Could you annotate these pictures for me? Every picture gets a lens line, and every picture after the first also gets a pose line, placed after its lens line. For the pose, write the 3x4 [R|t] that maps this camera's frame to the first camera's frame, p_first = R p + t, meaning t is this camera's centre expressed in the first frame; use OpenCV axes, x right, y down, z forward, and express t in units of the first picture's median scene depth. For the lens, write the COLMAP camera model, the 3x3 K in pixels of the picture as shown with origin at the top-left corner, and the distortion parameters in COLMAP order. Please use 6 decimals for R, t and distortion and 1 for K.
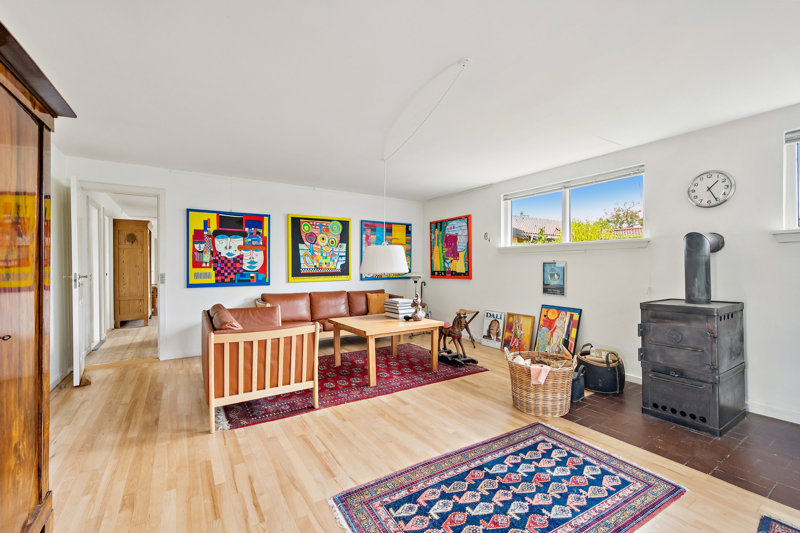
lens RADIAL K [[323.5, 0, 400.0], [0, 323.5, 266.4], [0, 0, 1]] dist [0.002188, 0.000101]
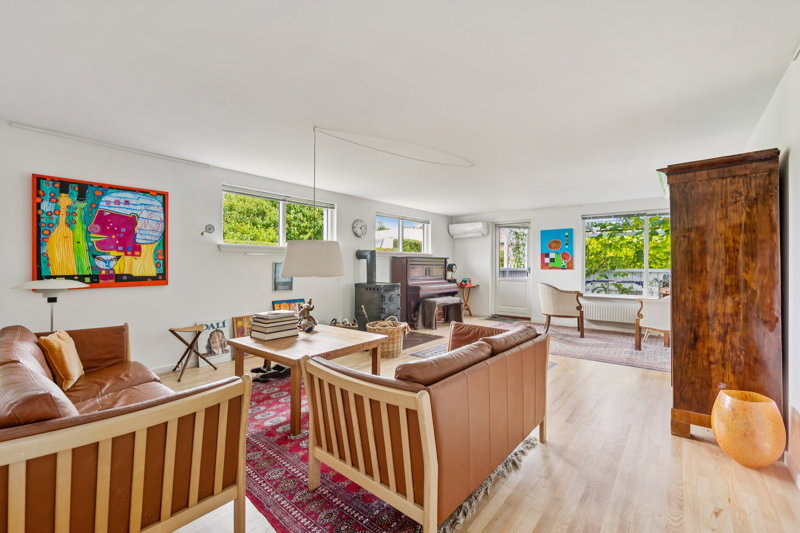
lens RADIAL K [[323.5, 0, 399.8], [0, 323.5, 263.4], [0, 0, 1]] dist [0.002188, 0.000101]
pose [[-0.246058, 0.006378, 0.969234, -0.573260], [0.000440, 0.999979, -0.006469, -0.001816], [-0.969255, -0.001166, -0.246056, 0.672054]]
